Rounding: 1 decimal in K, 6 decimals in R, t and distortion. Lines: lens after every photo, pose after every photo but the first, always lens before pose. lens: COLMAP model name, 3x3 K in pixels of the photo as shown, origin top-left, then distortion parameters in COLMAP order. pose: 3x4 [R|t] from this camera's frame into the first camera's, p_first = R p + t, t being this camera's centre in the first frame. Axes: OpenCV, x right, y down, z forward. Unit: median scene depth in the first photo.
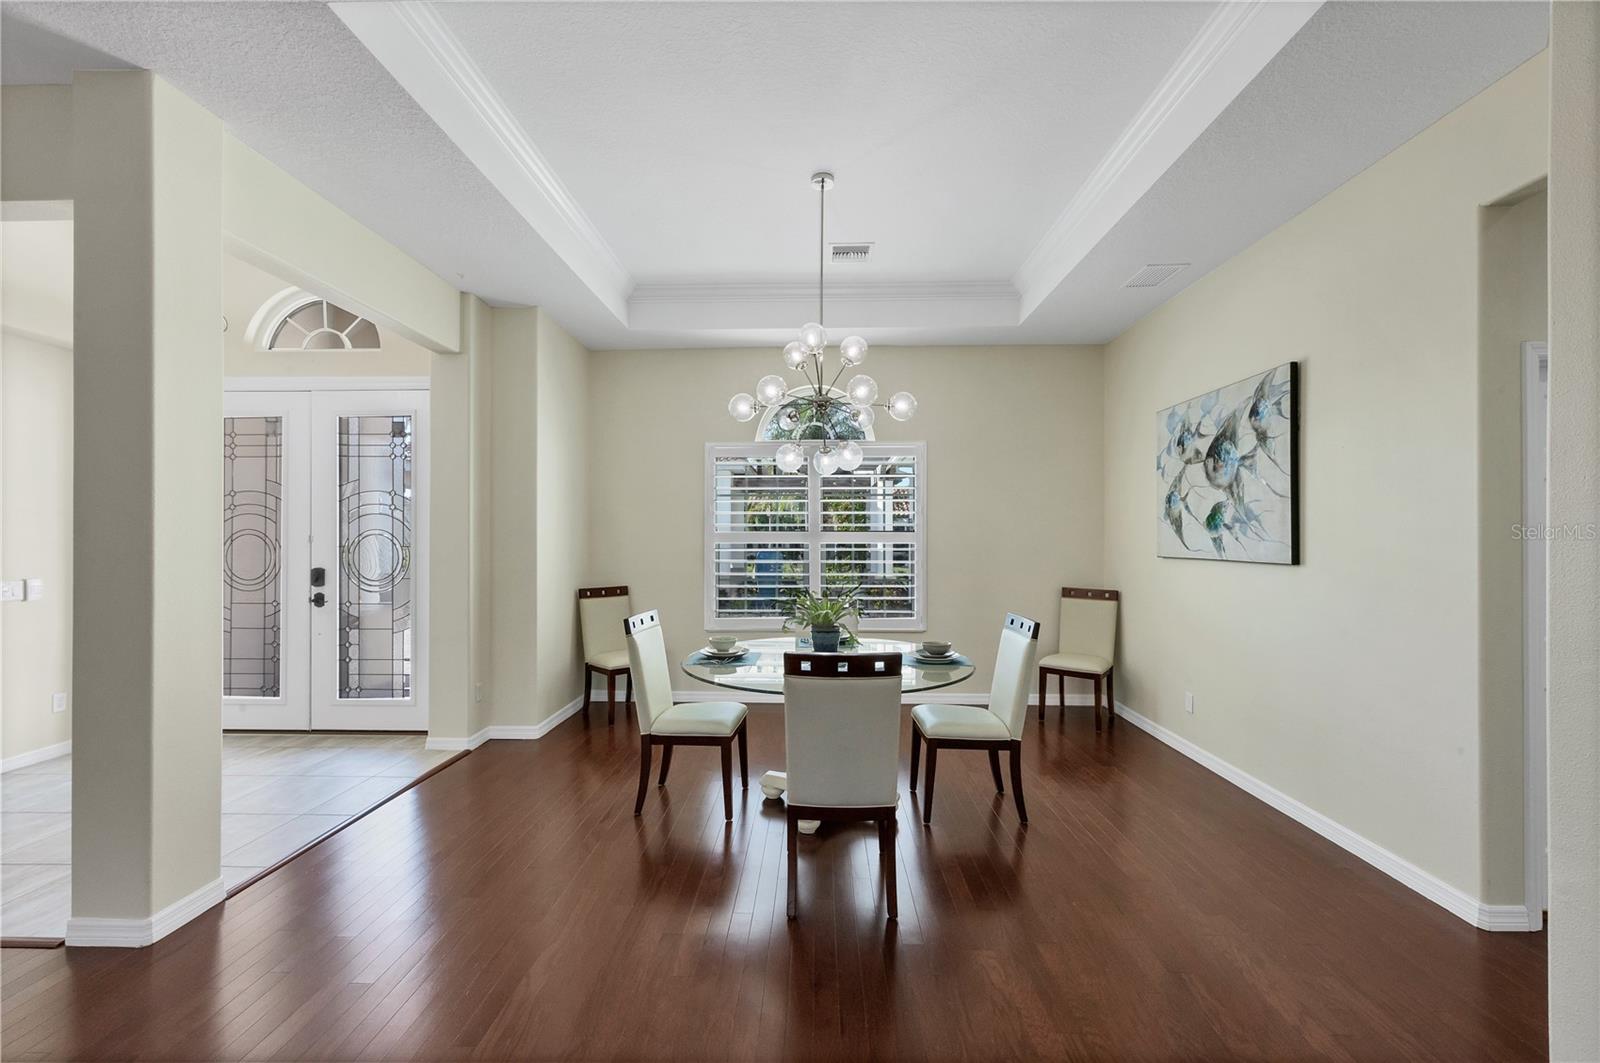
lens RADIAL K [[636.4, 0, 798.3], [0, 636.4, 534.5], [0, 0, 1]] dist [0.002588, -0.000058]
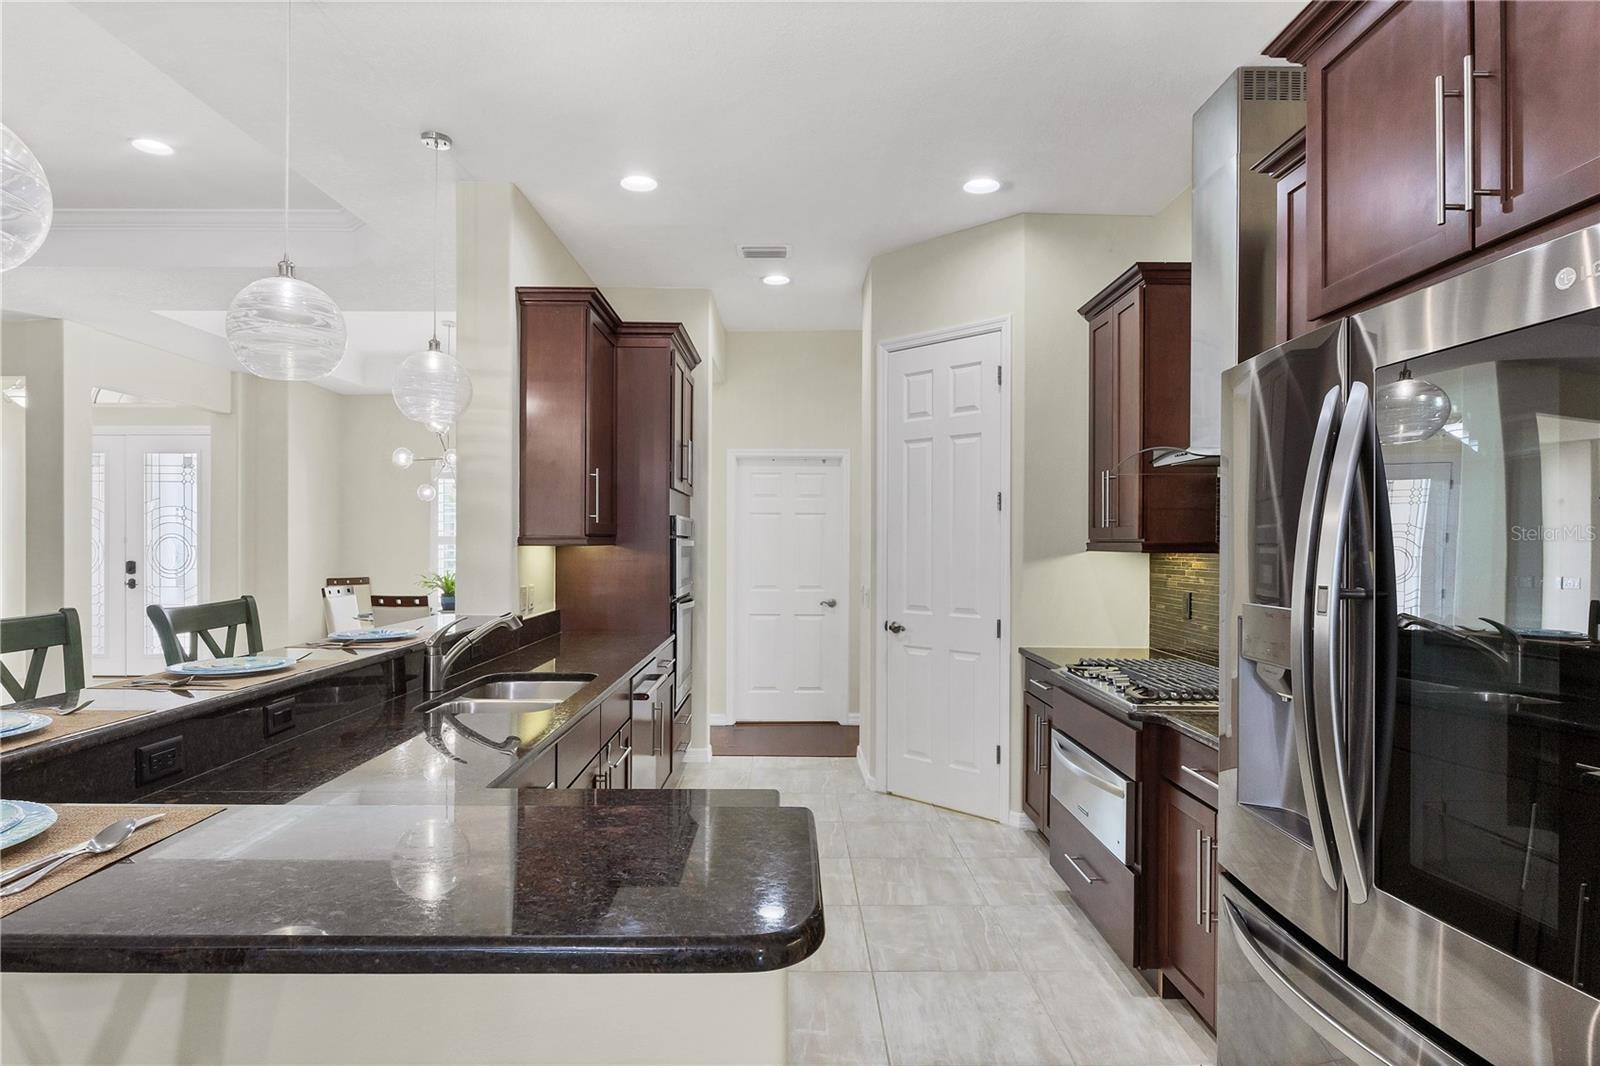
lens RADIAL K [[865.1, 0, 794.7], [0, 865.1, 542.2], [0, 0, 1]] dist [-0.007431, -0.001534]
pose [[0.999527, 0.003458, 0.030573, 0.686048], [-0.003521, 0.999992, 0.002017, 0.002987], [-0.030566, -0.002123, 0.999531, -0.992440]]
